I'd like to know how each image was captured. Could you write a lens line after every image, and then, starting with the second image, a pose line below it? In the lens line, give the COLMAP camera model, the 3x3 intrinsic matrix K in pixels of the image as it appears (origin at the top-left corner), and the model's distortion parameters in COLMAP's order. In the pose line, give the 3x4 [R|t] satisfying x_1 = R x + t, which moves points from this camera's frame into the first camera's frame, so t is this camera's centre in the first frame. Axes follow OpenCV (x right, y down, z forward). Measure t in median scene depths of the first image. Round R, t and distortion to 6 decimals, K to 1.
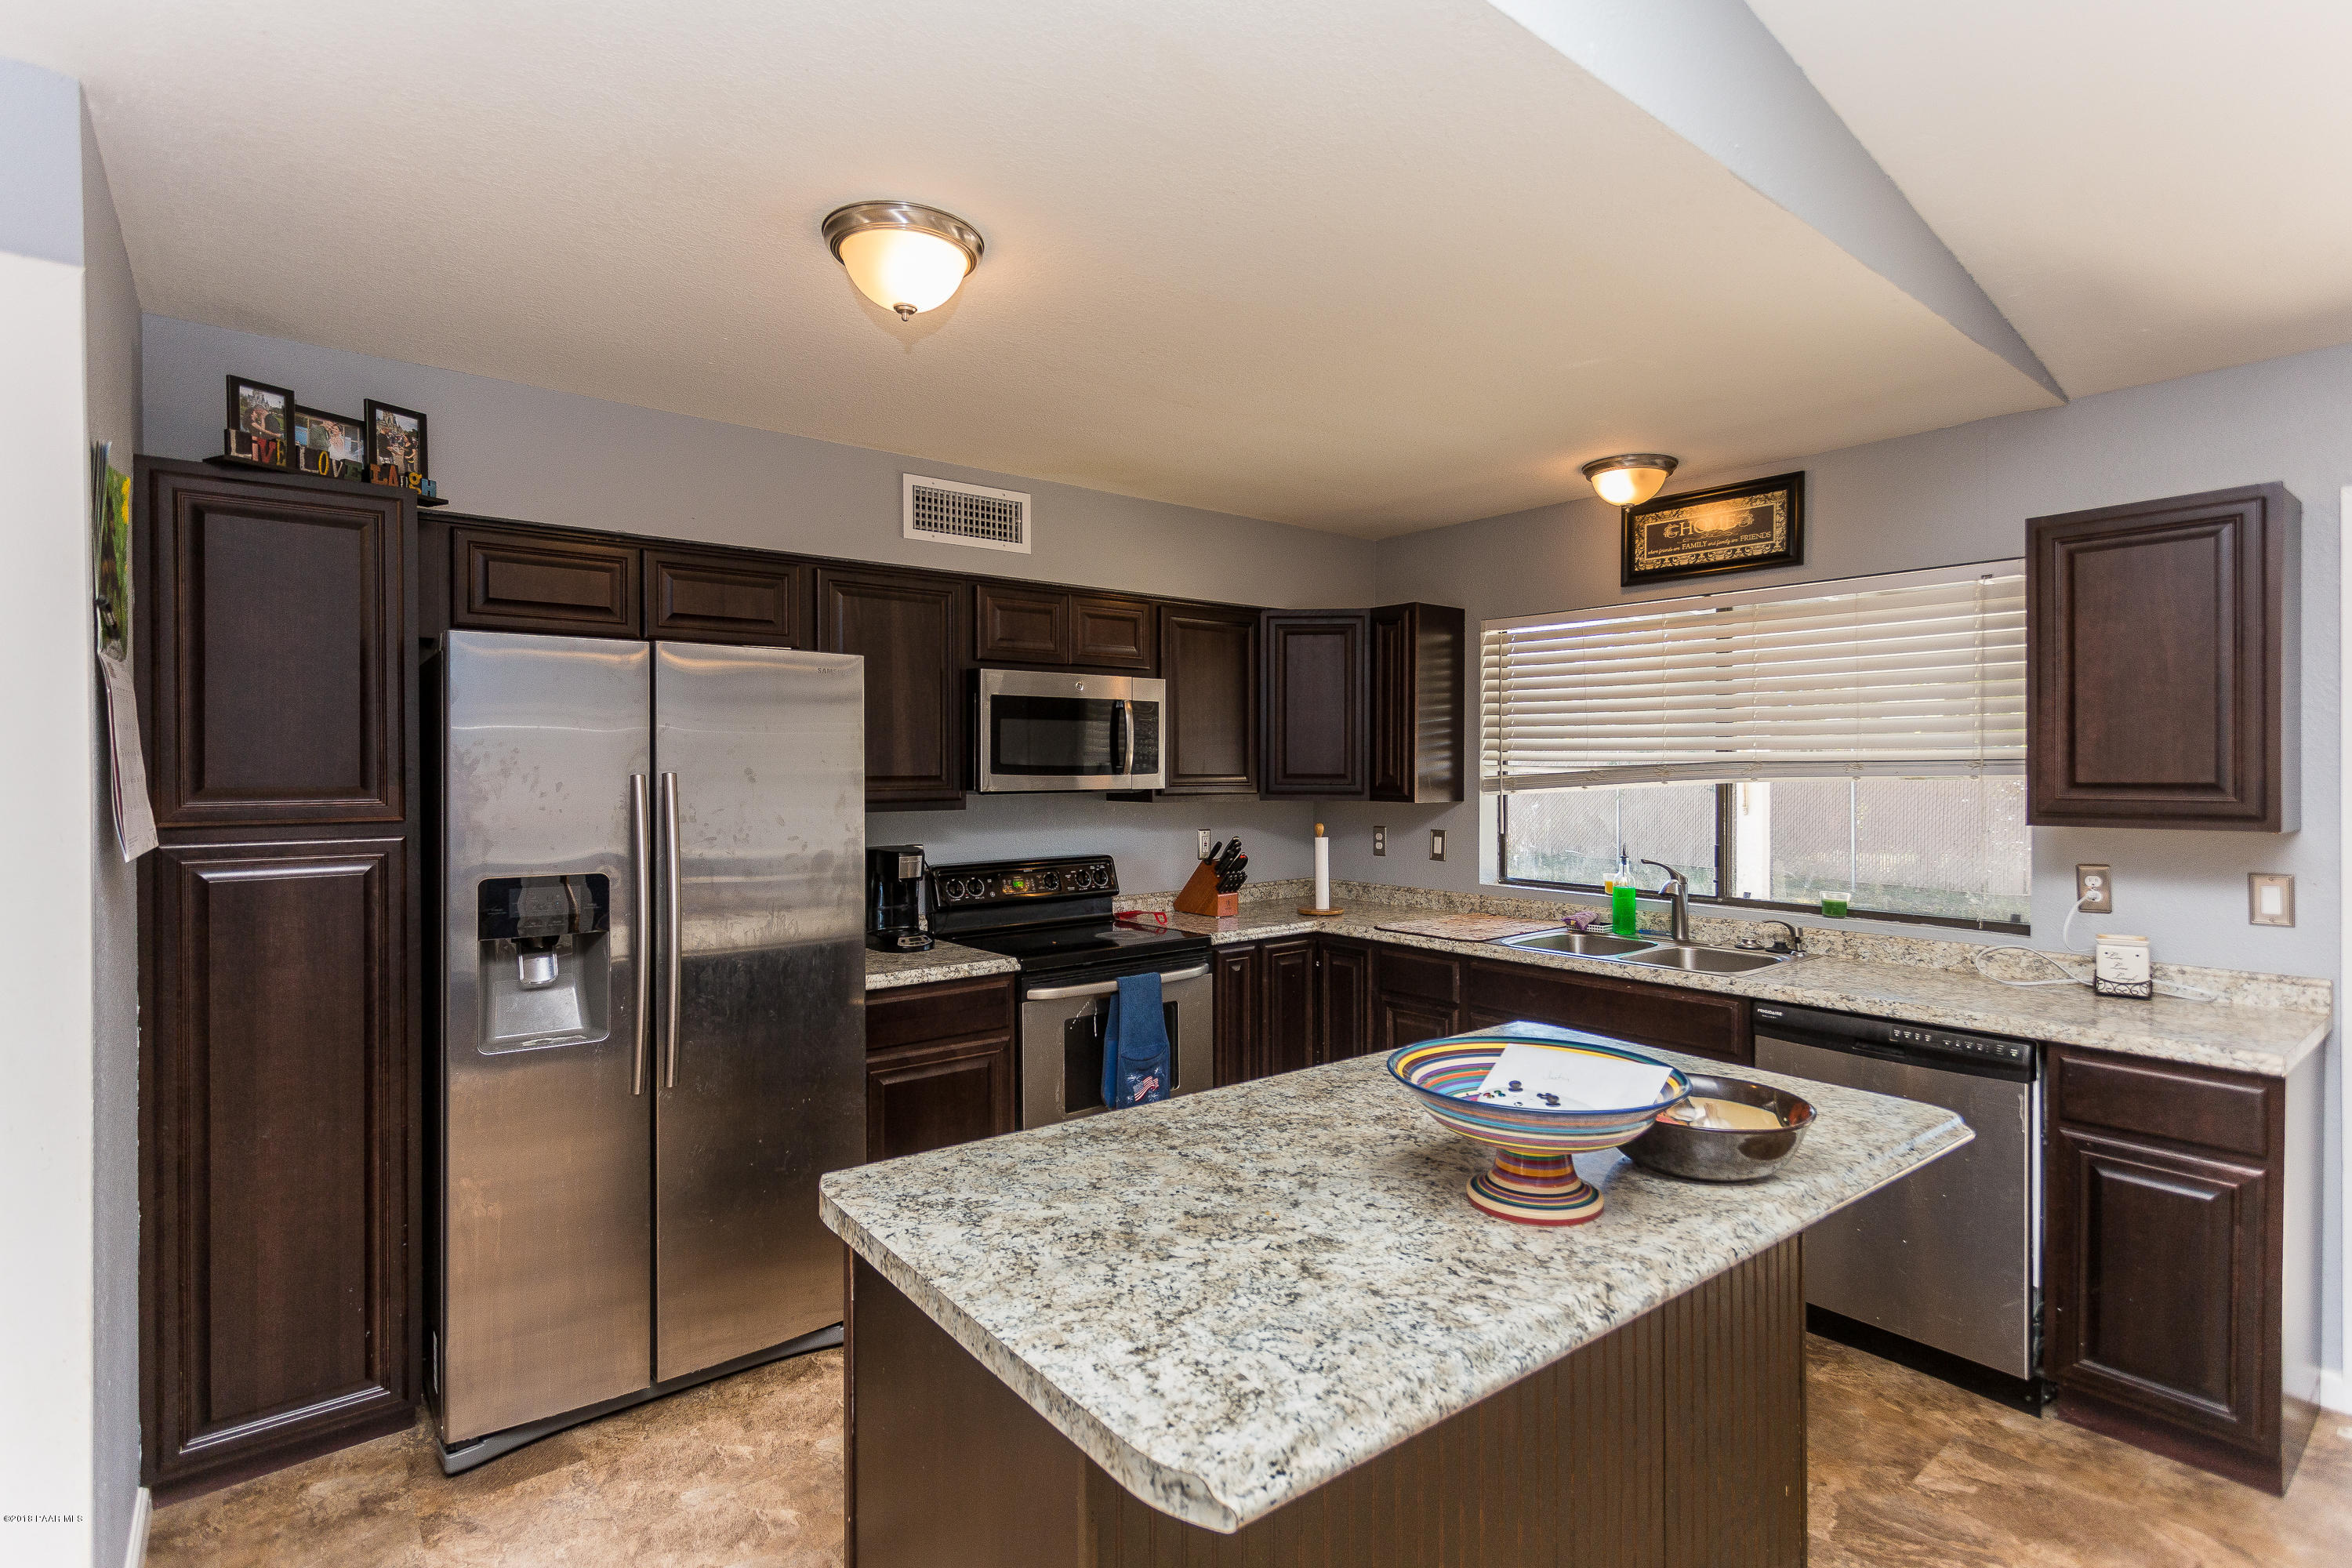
lens RADIAL K [[1125.9, 0, 1176.0], [0, 1125.9, 784.0], [0, 0, 1]] dist [0.004821, 0.000707]
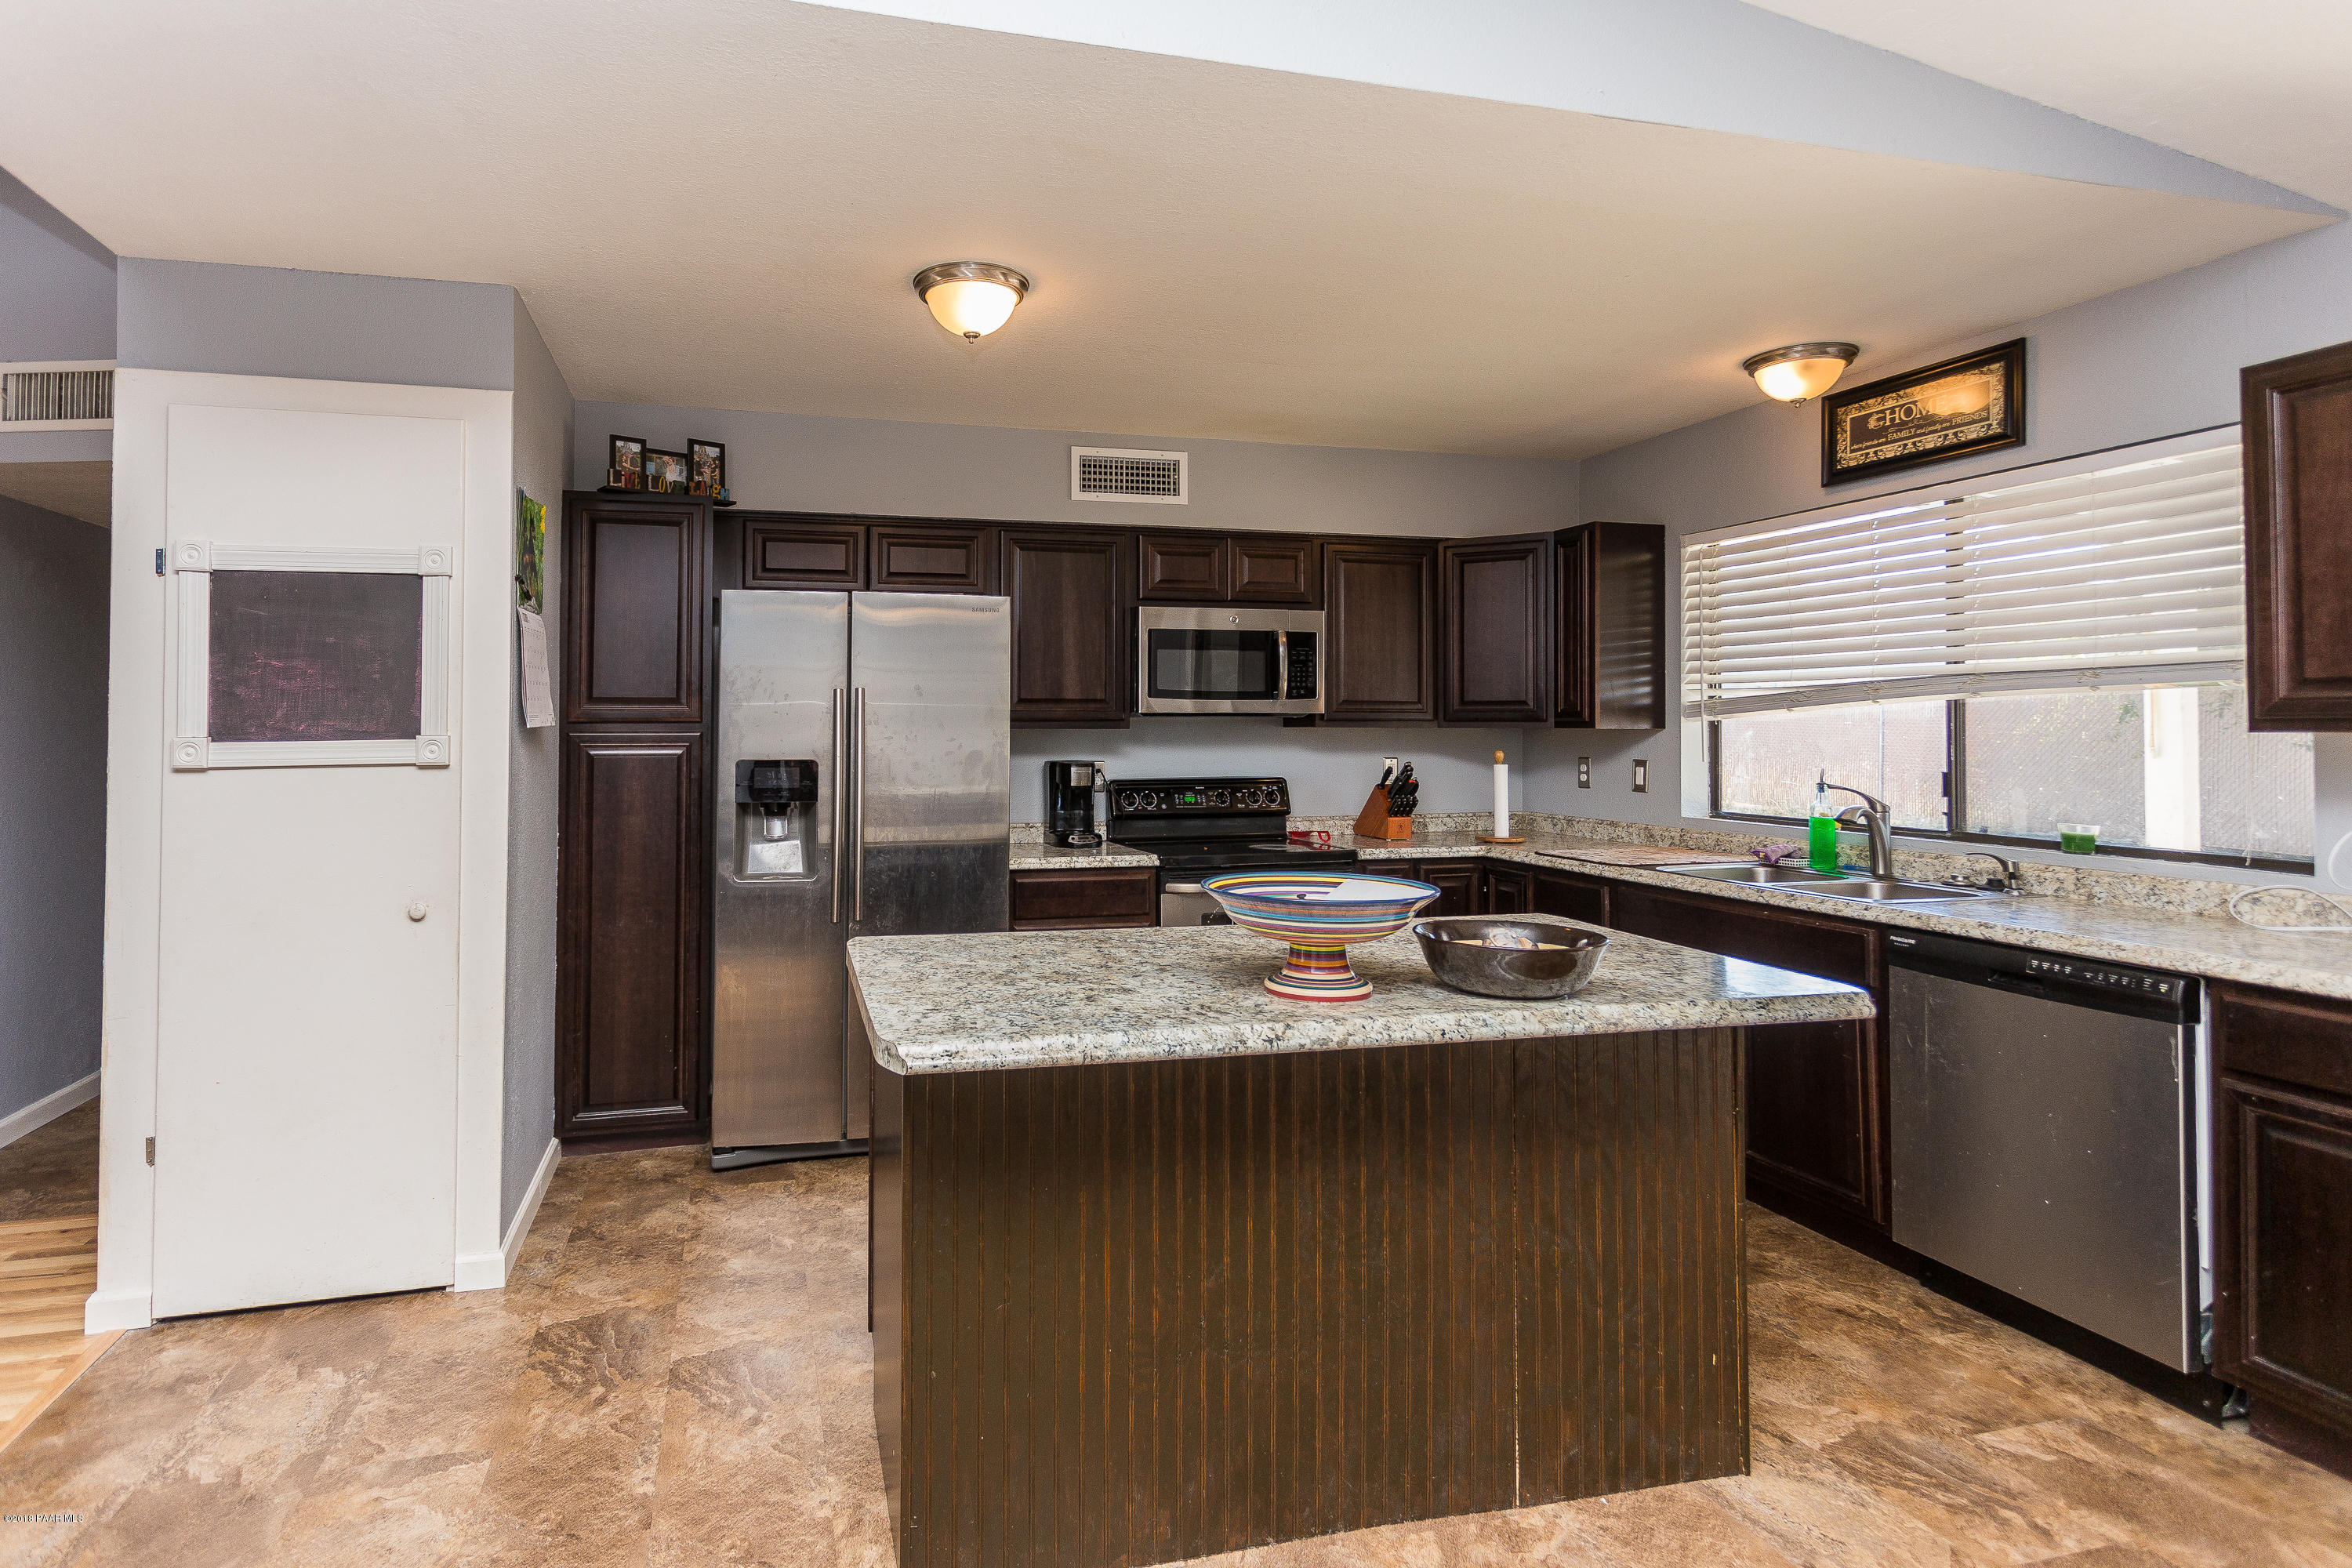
lens RADIAL K [[1177.8, 0, 1047.4], [0, 1177.8, 715.9], [0, 0, 1]] dist [0.002417, 0.000277]
pose [[0.905923, -0.005152, -0.423412, 0.258066], [-0.006802, 0.999620, -0.026715, 0.043715], [0.423389, 0.027082, 0.905543, -0.136276]]
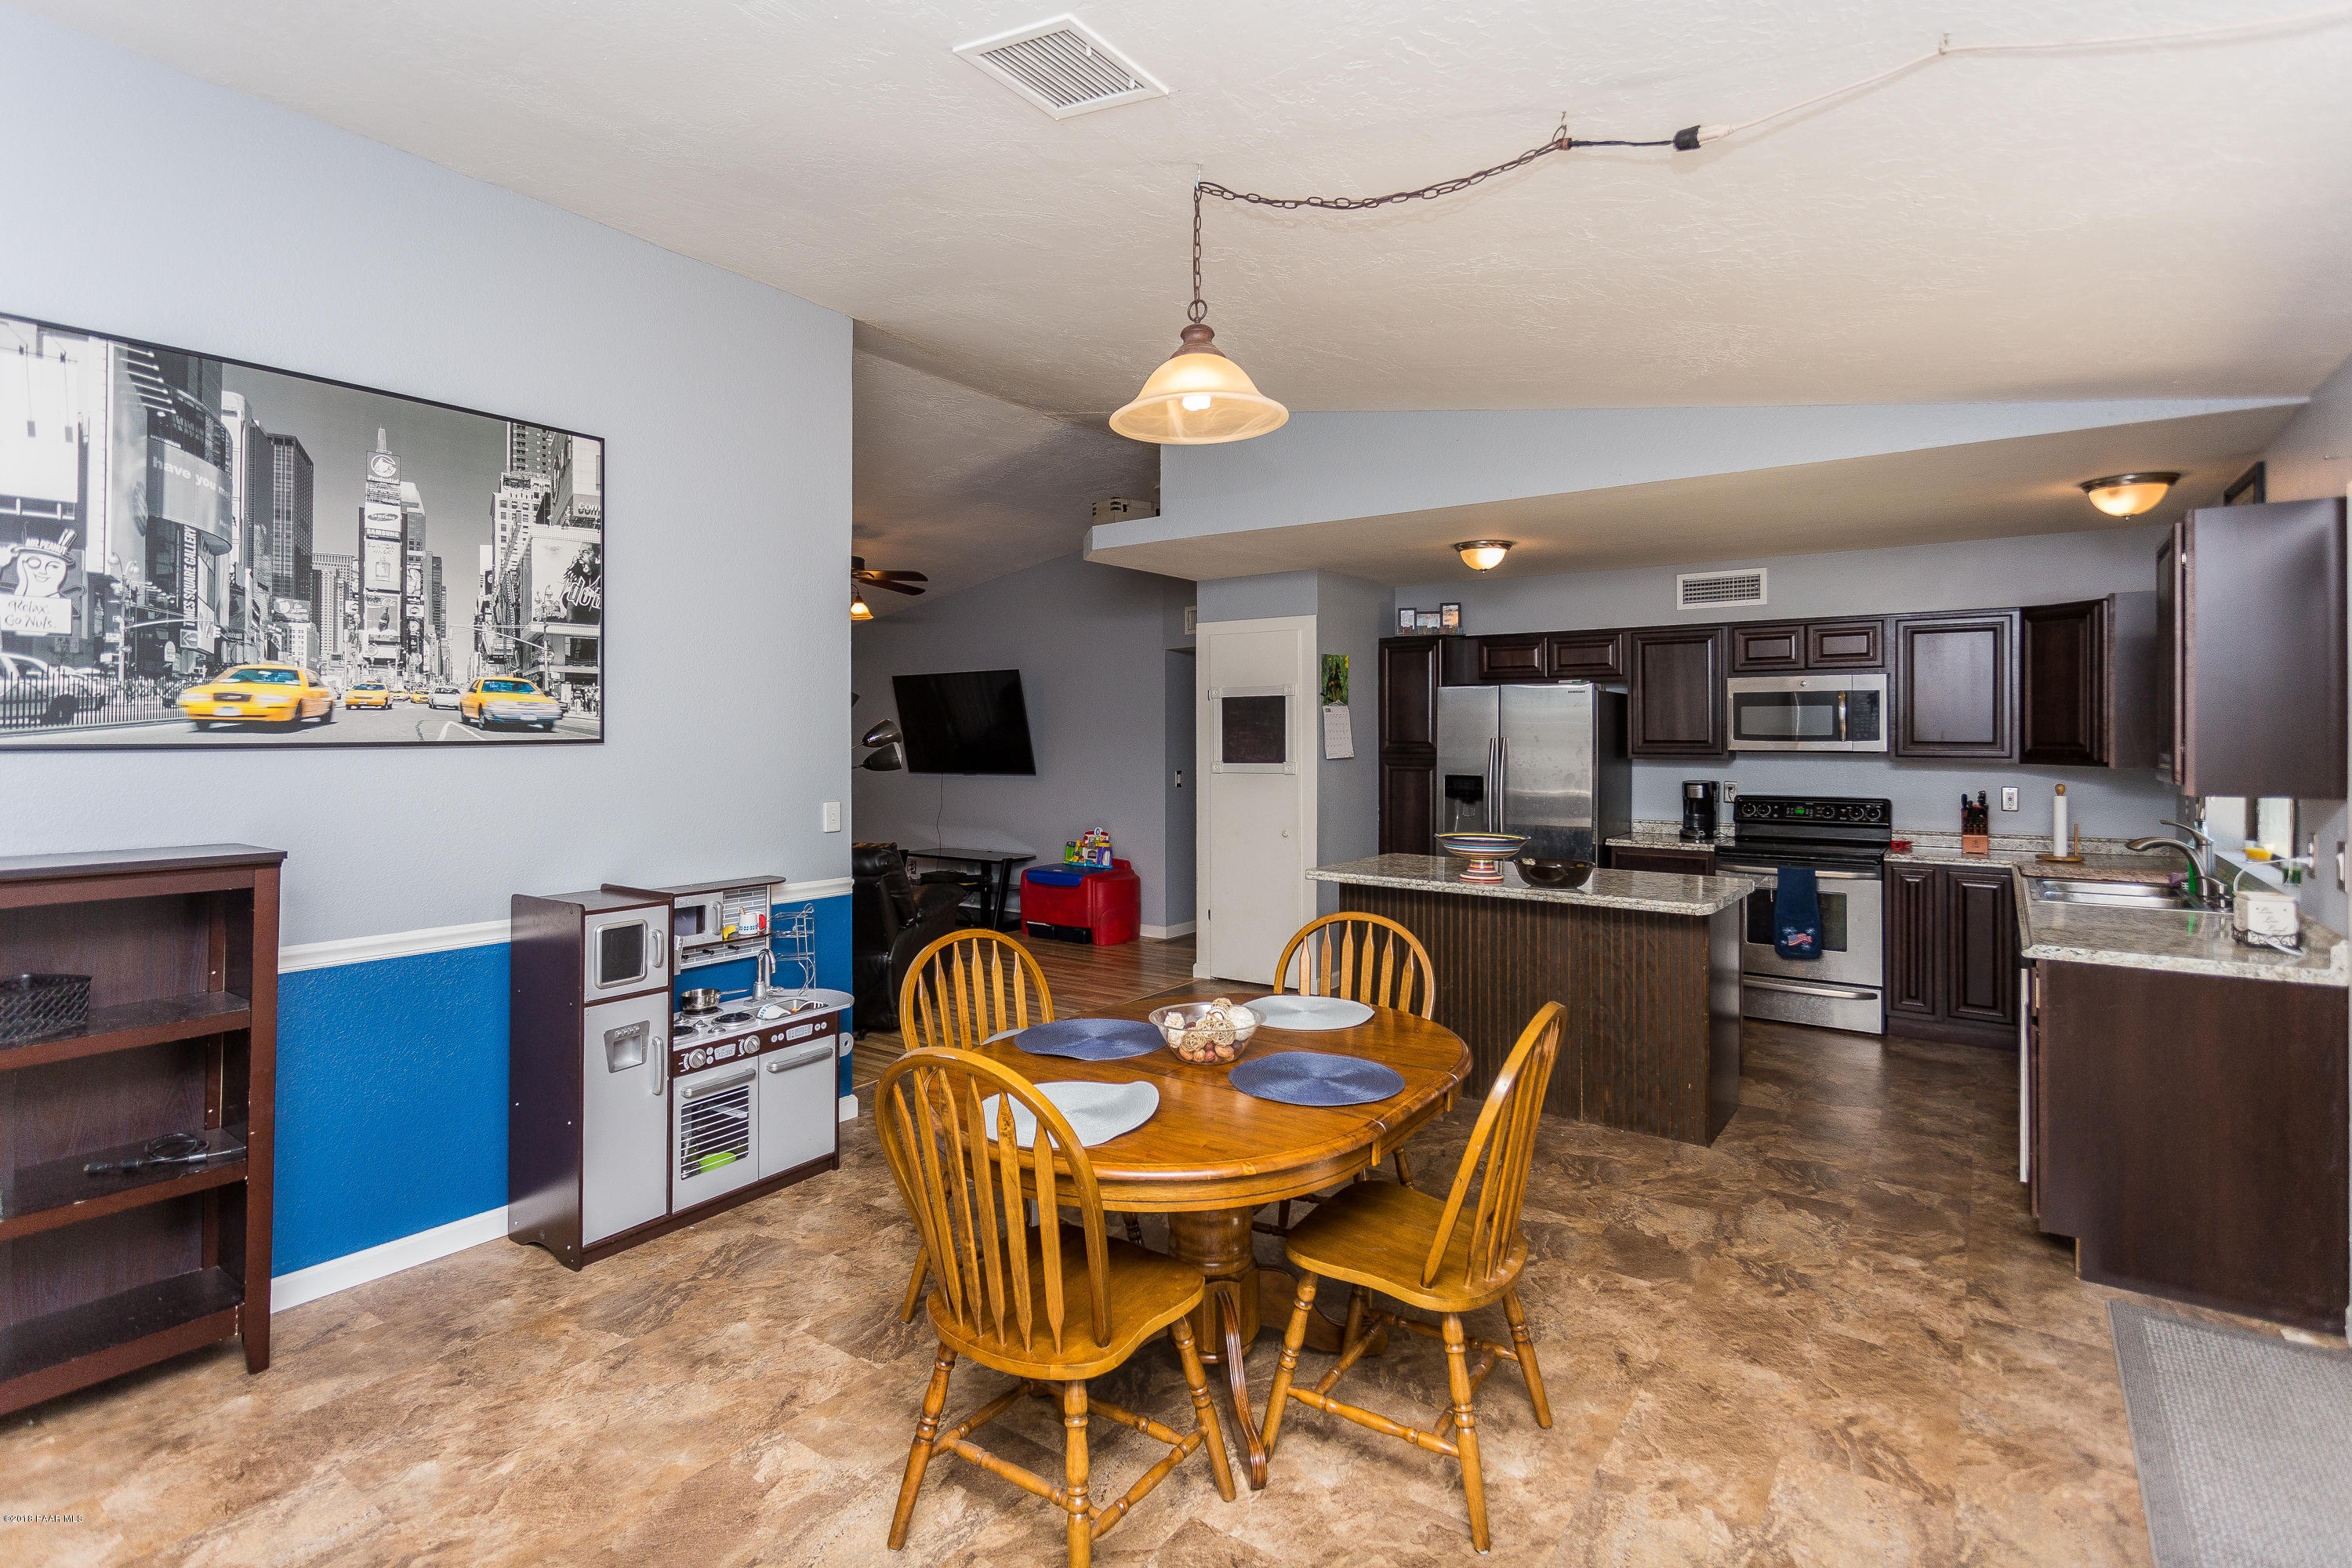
lens RADIAL K [[1170.0, 0, 1177.9], [0, 1170.0, 764.0], [0, 0, 1]] dist [0.002429, 0.000454]
pose [[0.265617, 0.025343, -0.963745, 1.344913], [-0.016605, 0.999626, 0.021710, 0.002896], [0.963936, 0.010236, 0.265939, -0.274601]]
